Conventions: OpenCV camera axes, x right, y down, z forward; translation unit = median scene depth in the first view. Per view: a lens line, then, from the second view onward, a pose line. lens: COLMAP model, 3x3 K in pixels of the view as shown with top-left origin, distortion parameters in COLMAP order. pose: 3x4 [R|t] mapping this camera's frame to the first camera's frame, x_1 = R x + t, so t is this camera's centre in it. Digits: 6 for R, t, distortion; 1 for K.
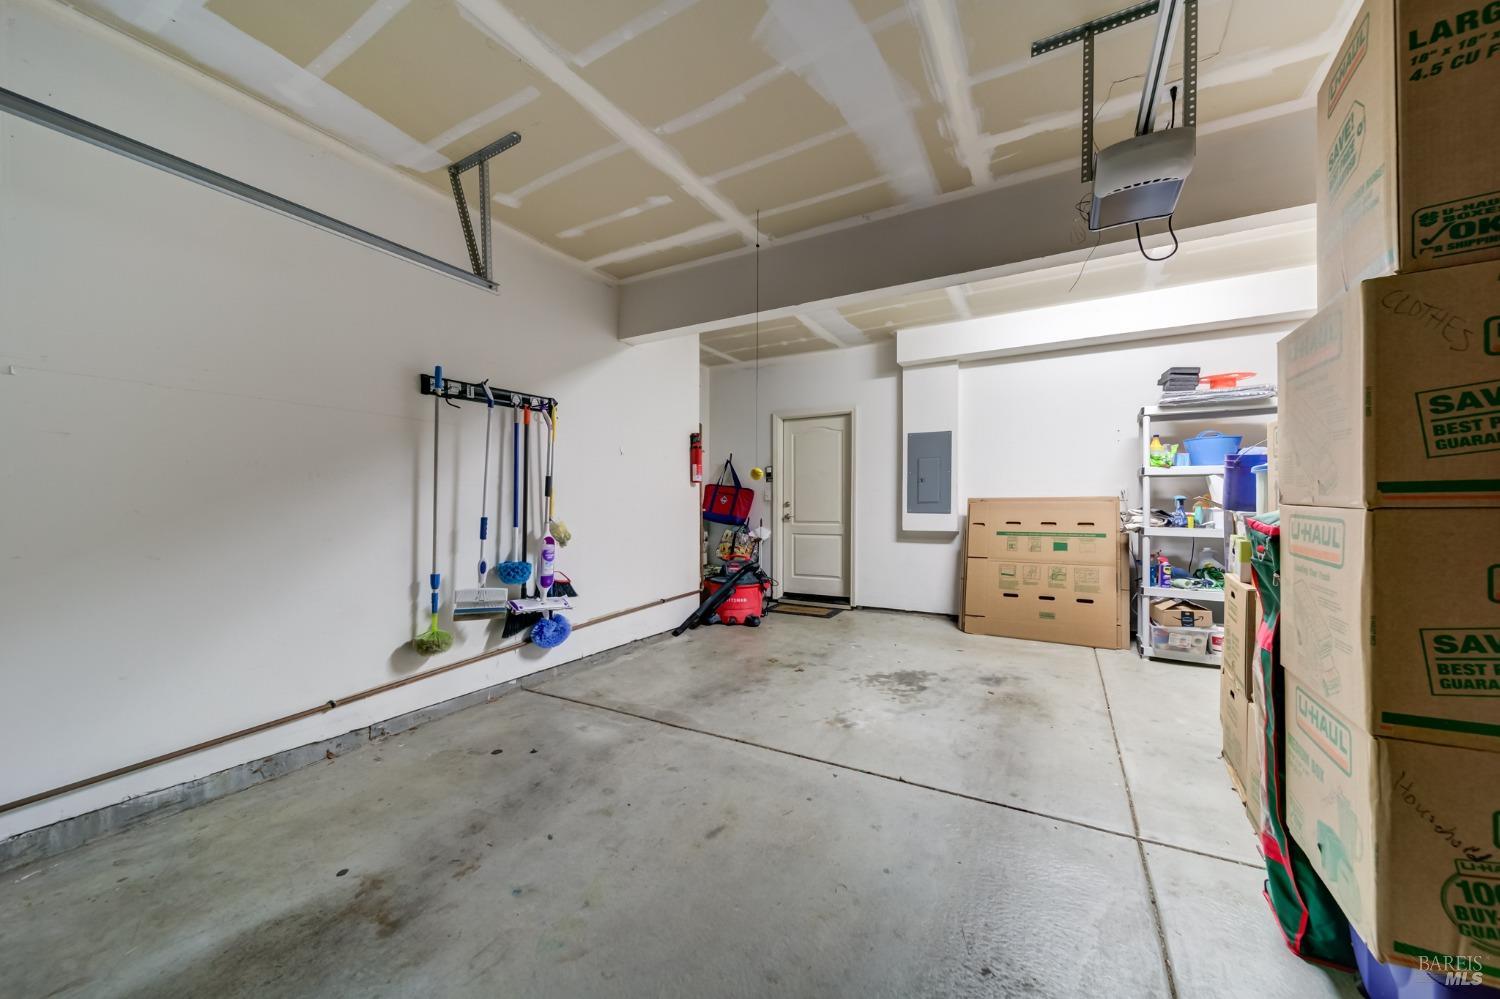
lens RADIAL K [[542.7, 0, 746.3], [0, 542.7, 492.7], [0, 0, 1]] dist [-0.000234, -0.000063]
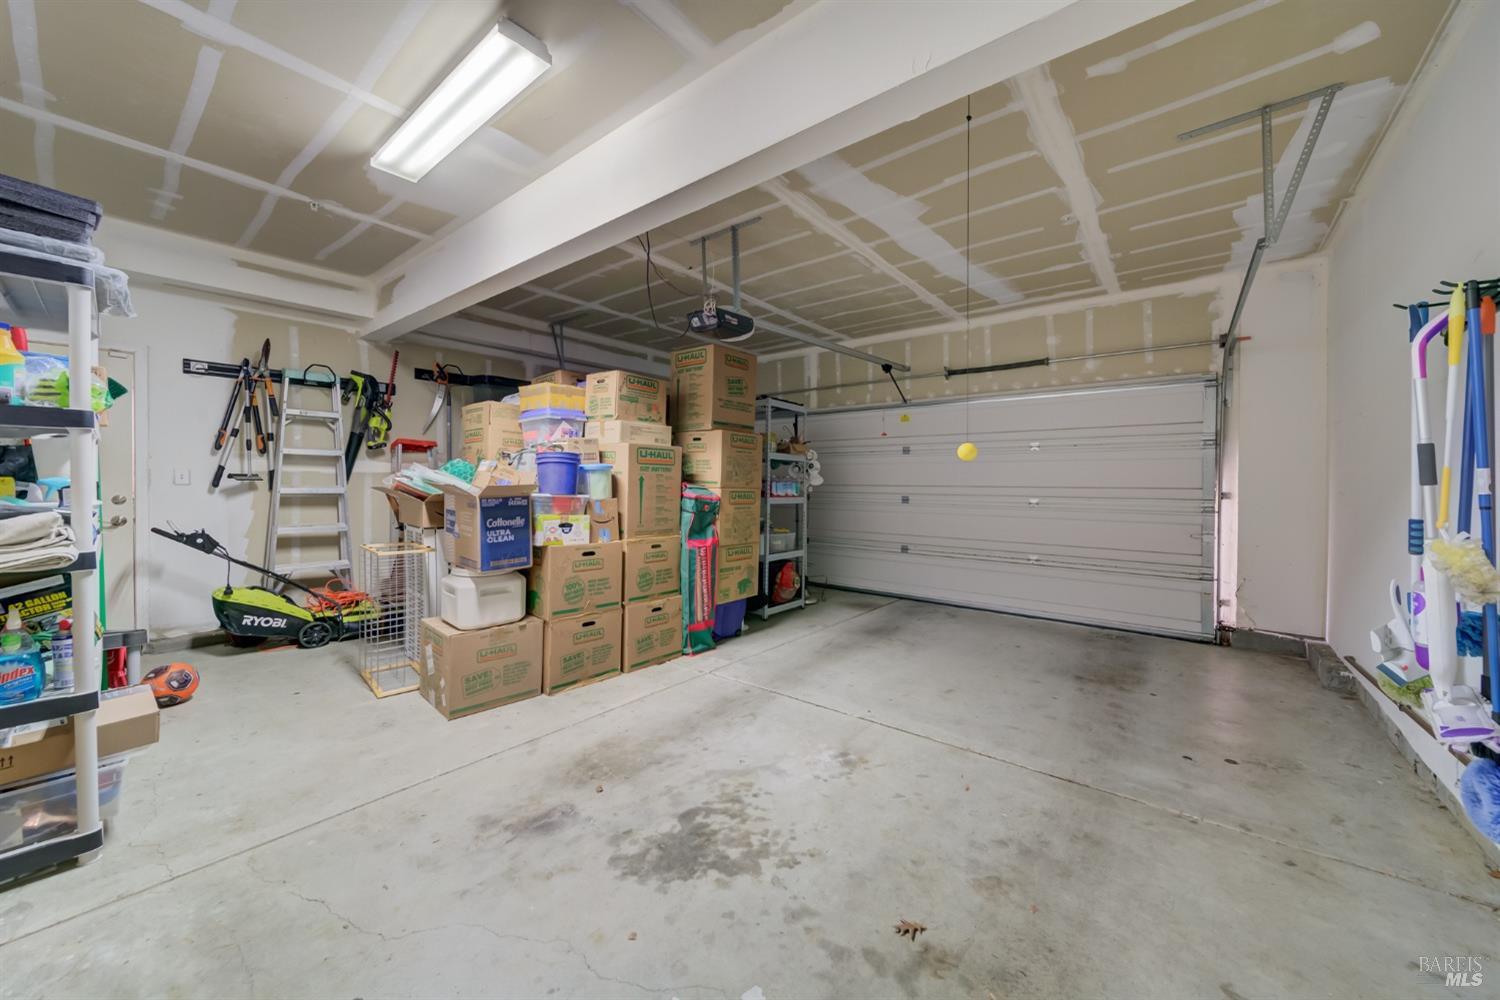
lens RADIAL K [[542.7, 0, 746.3], [0, 542.7, 493.2], [0, 0, 1]] dist [-0.000234, -0.000063]
pose [[-0.987866, -0.006629, 0.155169, 0.186636], [-0.006063, 0.999973, 0.004120, 0.010936], [-0.155192, 0.003129, -0.987879, 1.680490]]
